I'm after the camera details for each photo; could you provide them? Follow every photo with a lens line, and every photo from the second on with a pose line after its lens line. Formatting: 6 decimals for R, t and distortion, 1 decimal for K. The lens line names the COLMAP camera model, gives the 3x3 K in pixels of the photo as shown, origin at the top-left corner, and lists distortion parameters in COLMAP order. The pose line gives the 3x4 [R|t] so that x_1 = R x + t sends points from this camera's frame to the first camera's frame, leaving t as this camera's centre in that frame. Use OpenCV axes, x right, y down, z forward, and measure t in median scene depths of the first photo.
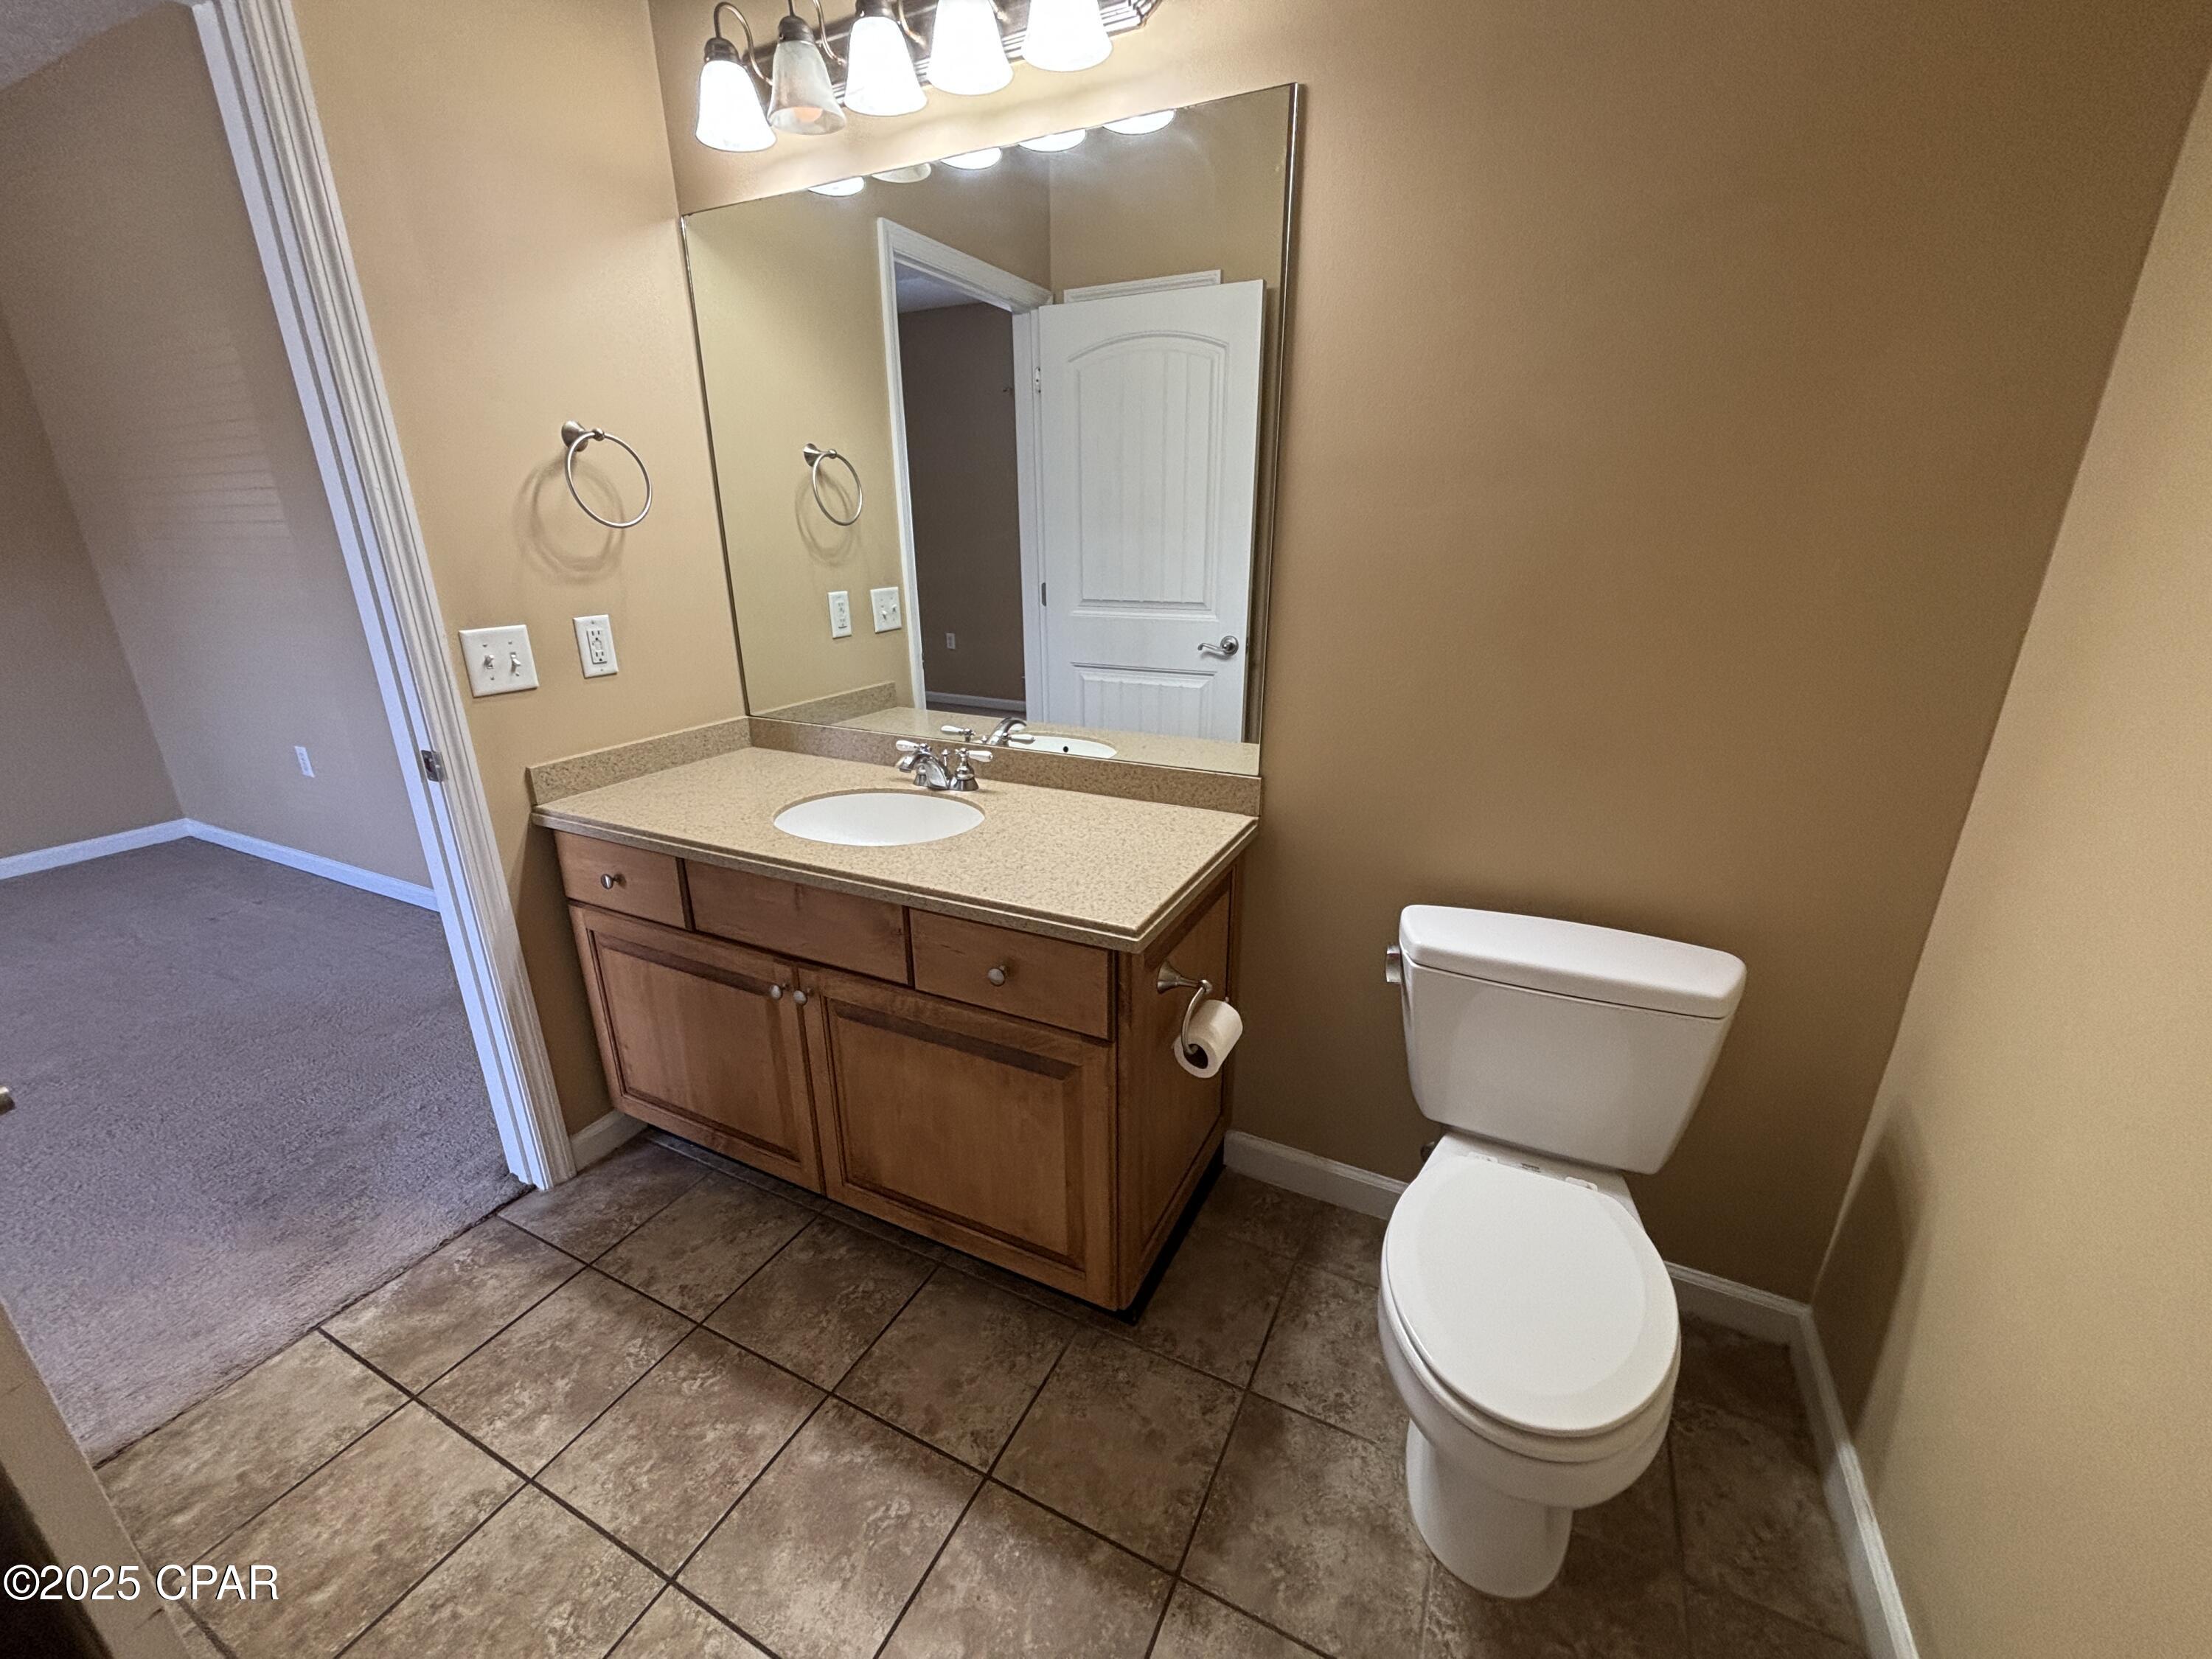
lens RADIAL K [[887.4, 0, 1103.0], [0, 887.4, 826.0], [0, 0, 1]] dist [-0.000209, 0.000076]
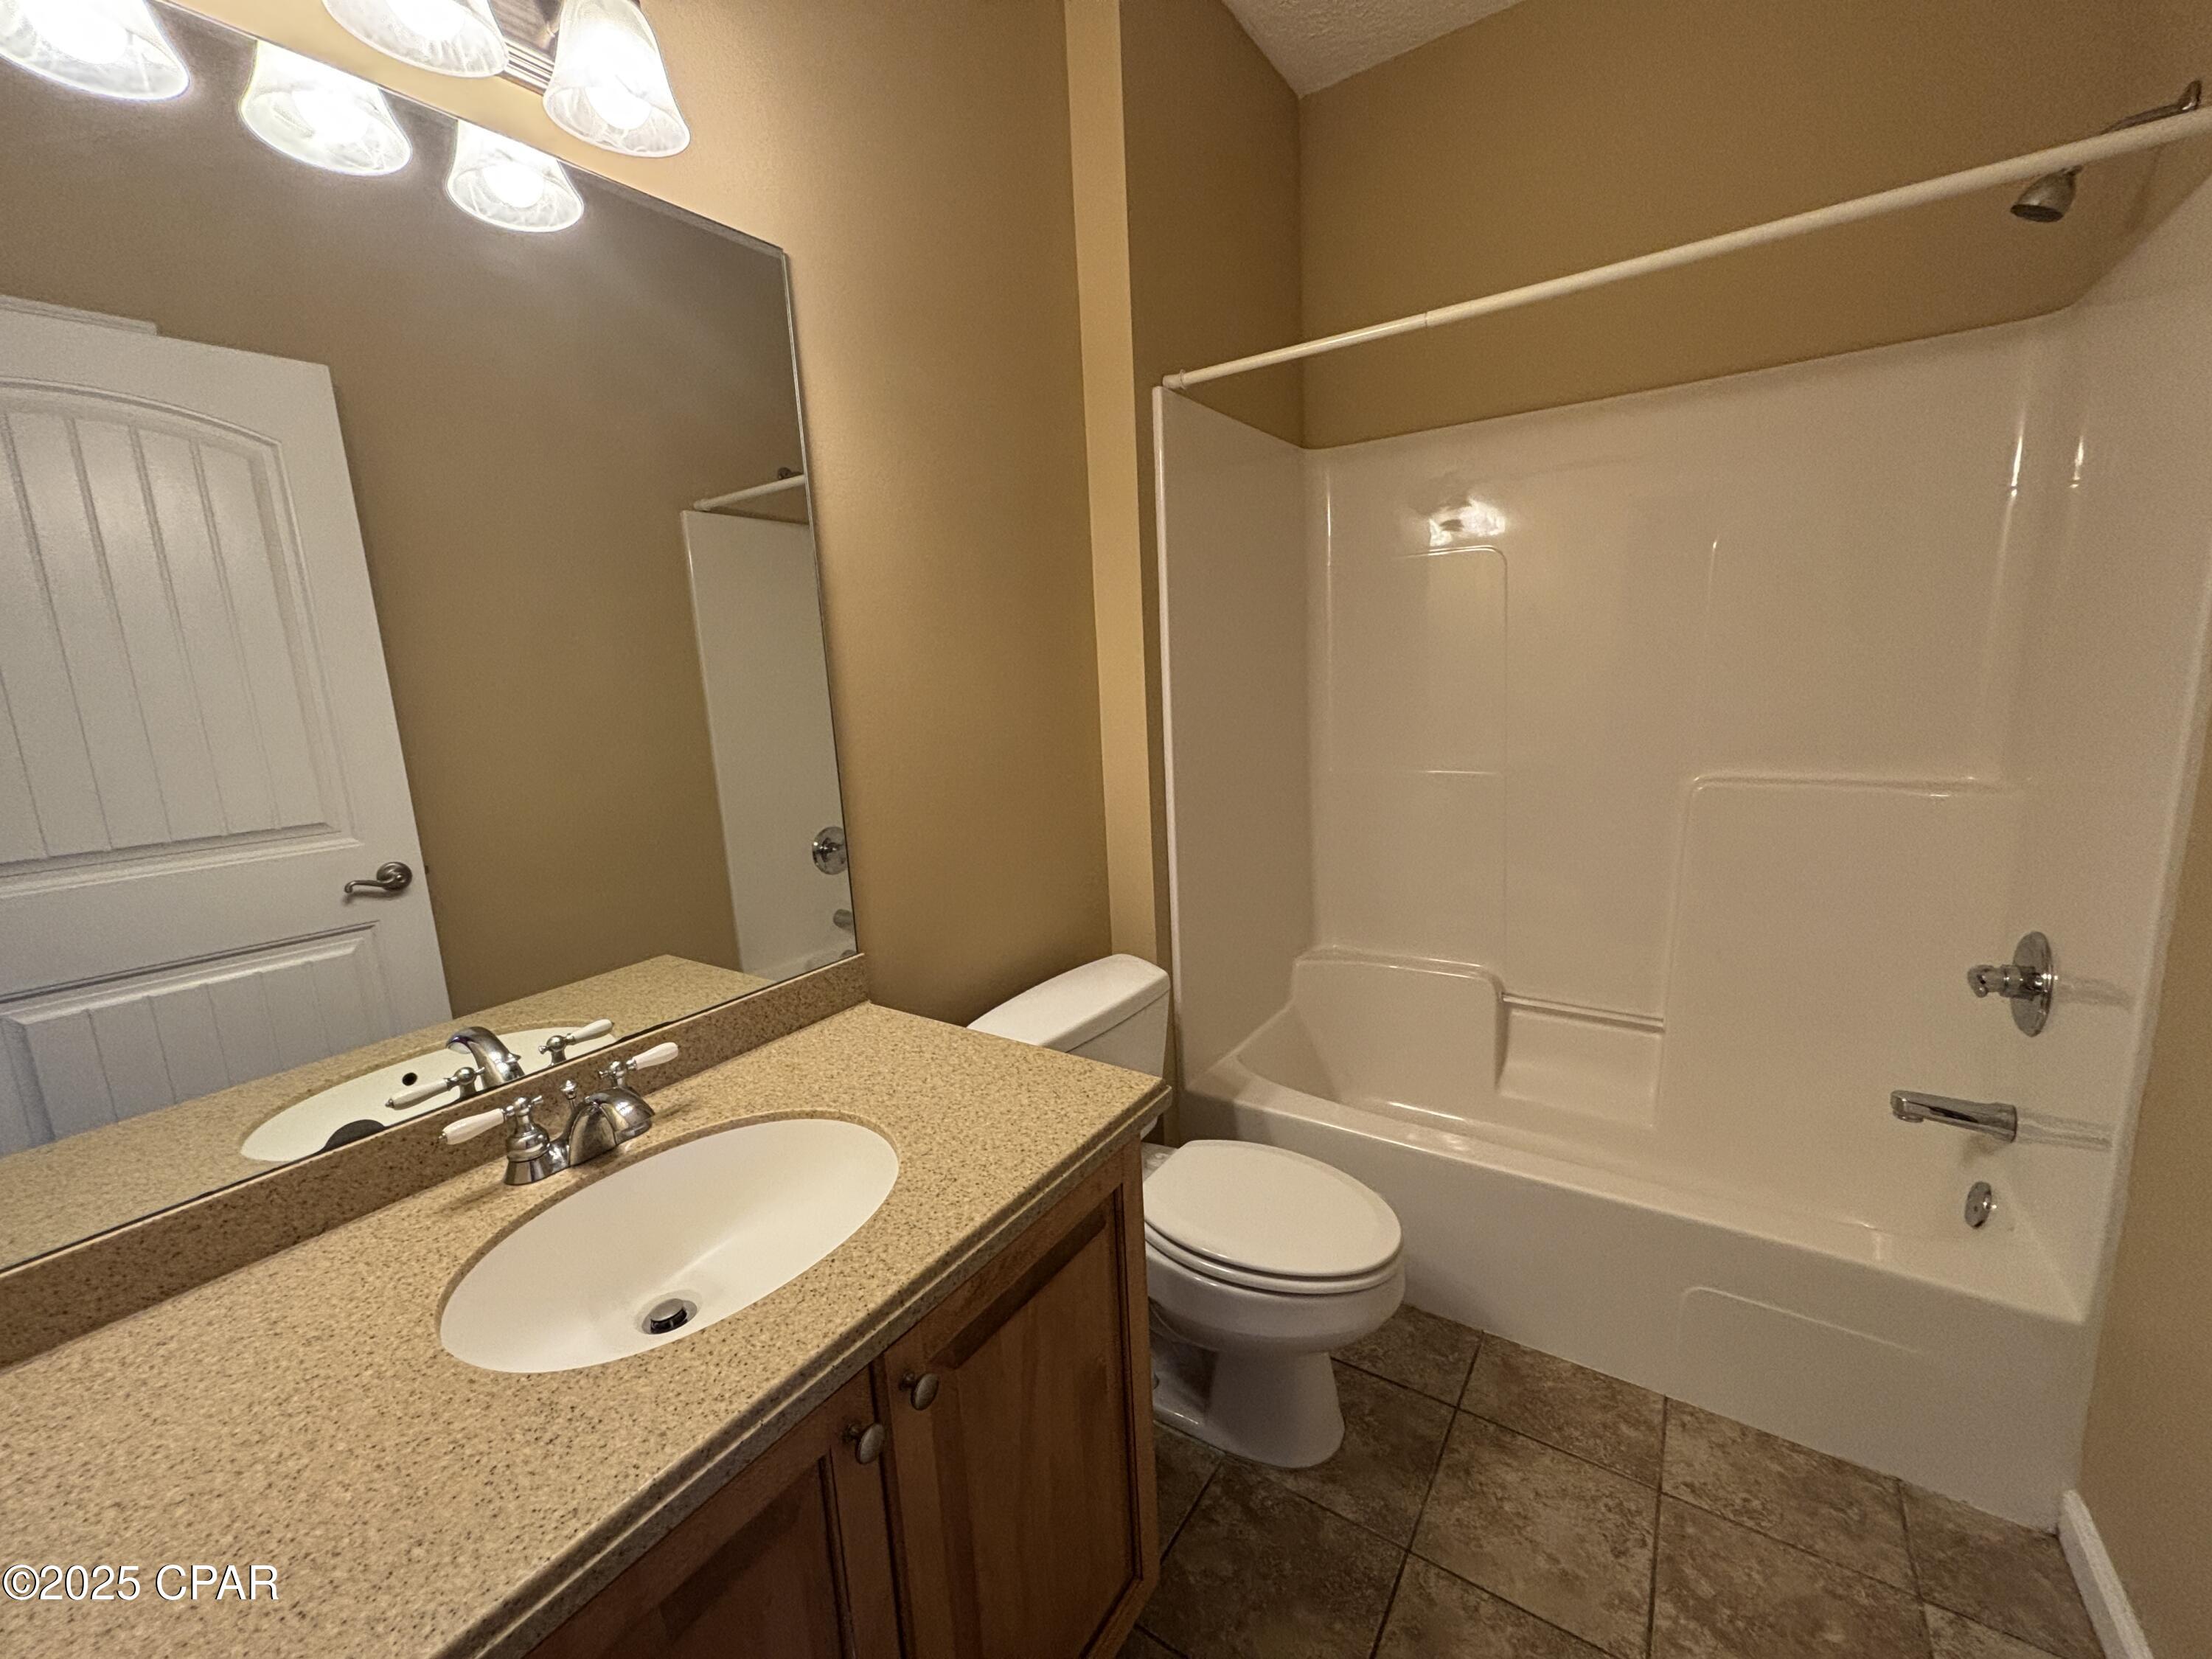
lens RADIAL K [[887.4, 0, 1104.2], [0, 887.4, 836.7], [0, 0, 1]] dist [-0.000209, 0.000076]
pose [[0.137326, -0.174101, 0.975105, -0.423846], [0.362688, 0.924904, 0.114060, -0.113433], [-0.921737, 0.337995, 0.190158, 0.376137]]
